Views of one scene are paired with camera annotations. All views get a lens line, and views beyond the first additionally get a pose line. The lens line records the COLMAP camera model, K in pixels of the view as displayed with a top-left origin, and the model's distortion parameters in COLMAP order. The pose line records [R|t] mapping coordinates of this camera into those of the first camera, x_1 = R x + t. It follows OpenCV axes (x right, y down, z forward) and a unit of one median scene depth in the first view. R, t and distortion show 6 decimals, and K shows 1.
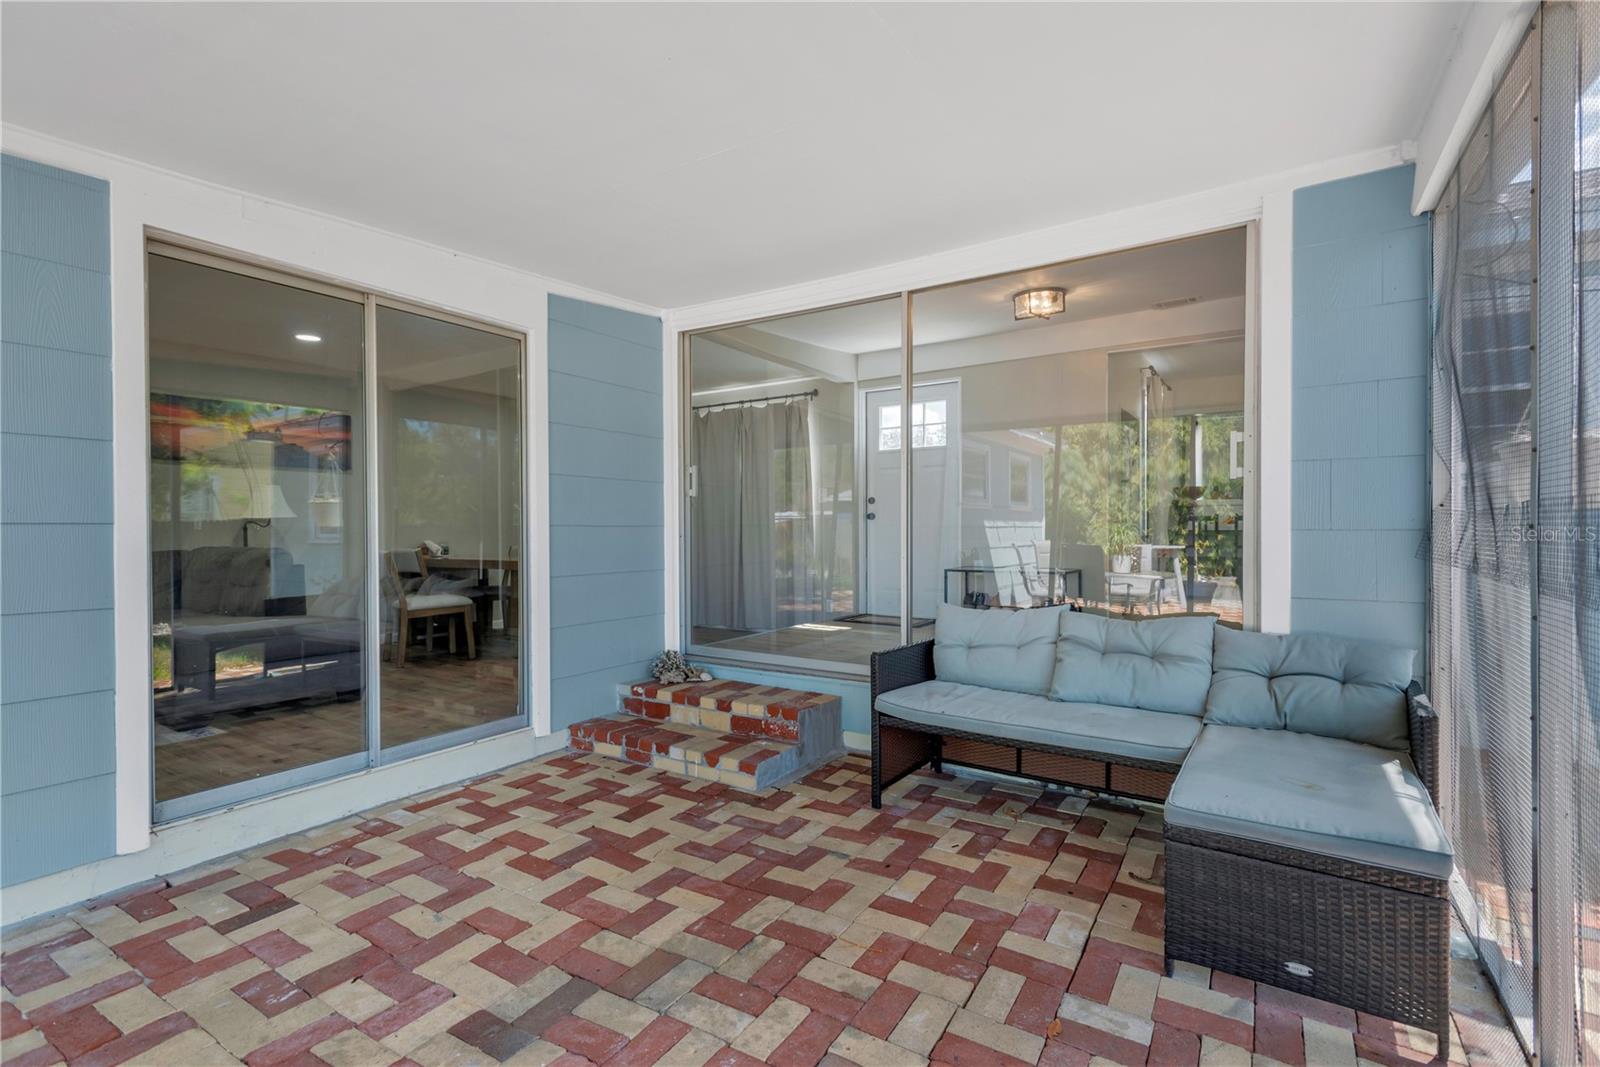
lens RADIAL K [[739.1, 0, 800.0], [0, 739.1, 530.2], [0, 0, 1]] dist [0.014677, -0.001321]
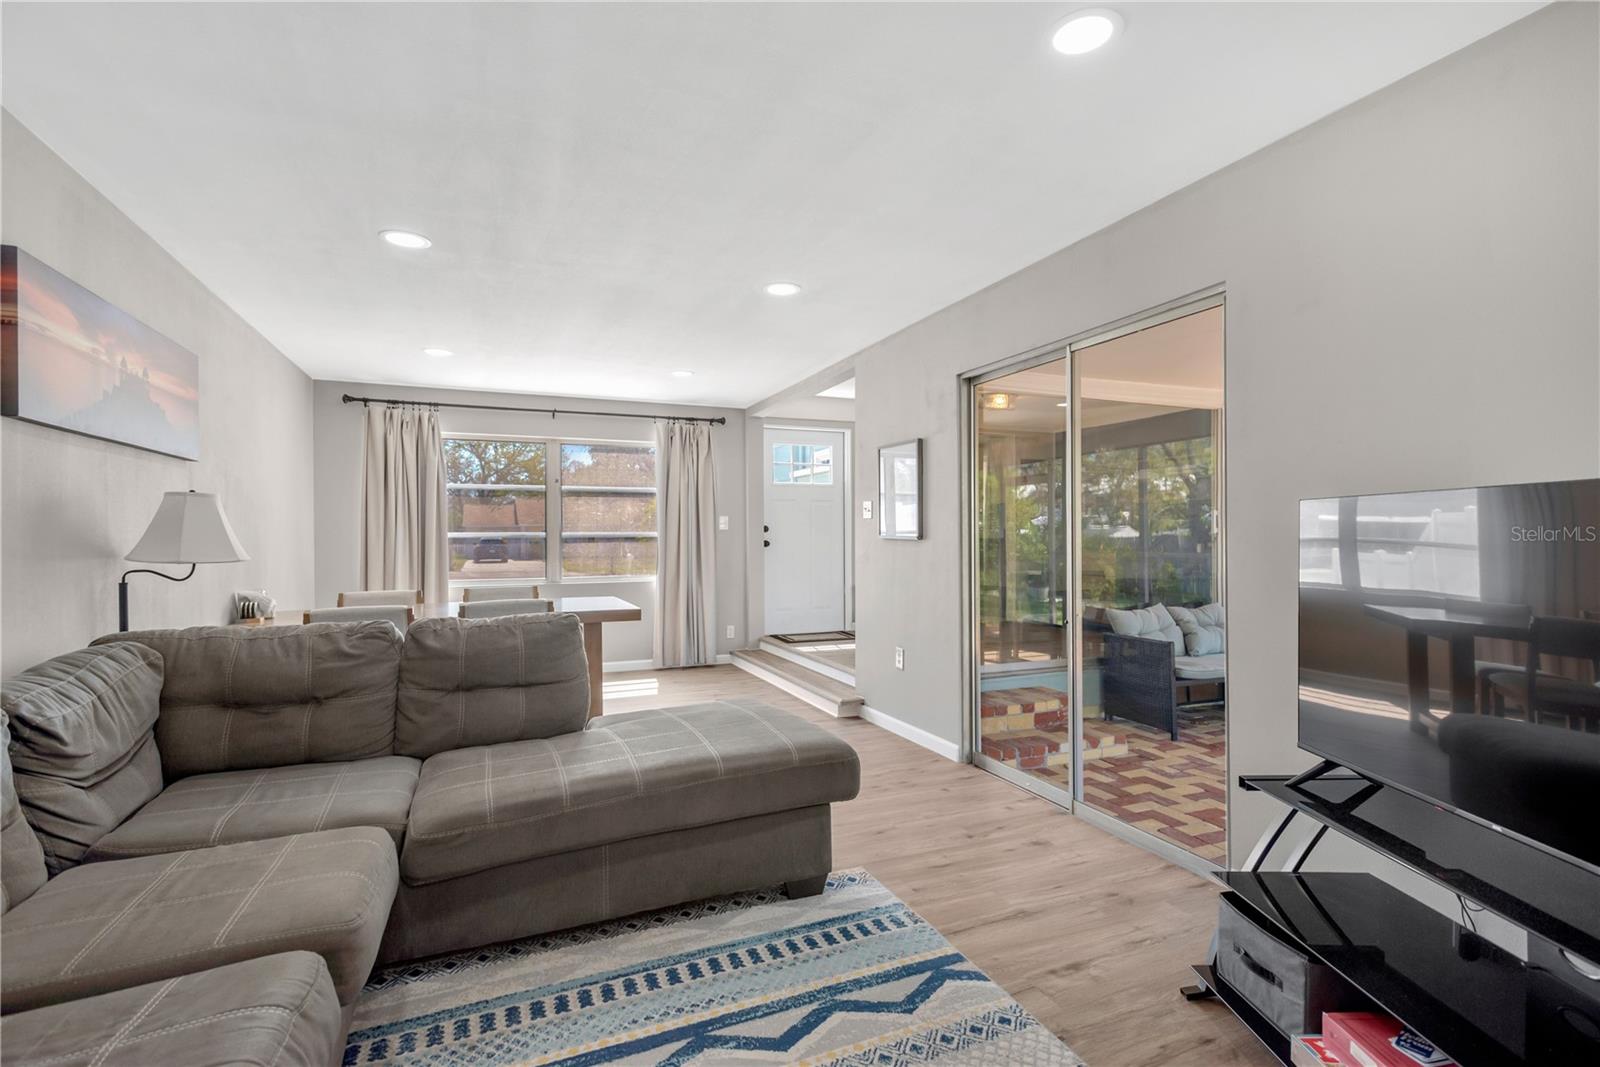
lens RADIAL K [[739.1, 0, 799.9], [0, 739.1, 531.7], [0, 0, 1]] dist [0.014677, -0.001321]
pose [[0.570987, 0.004754, 0.820945, -1.621560], [0.002910, 0.999965, -0.007814, -0.058240], [-0.820954, 0.006851, 0.570954, 0.737154]]
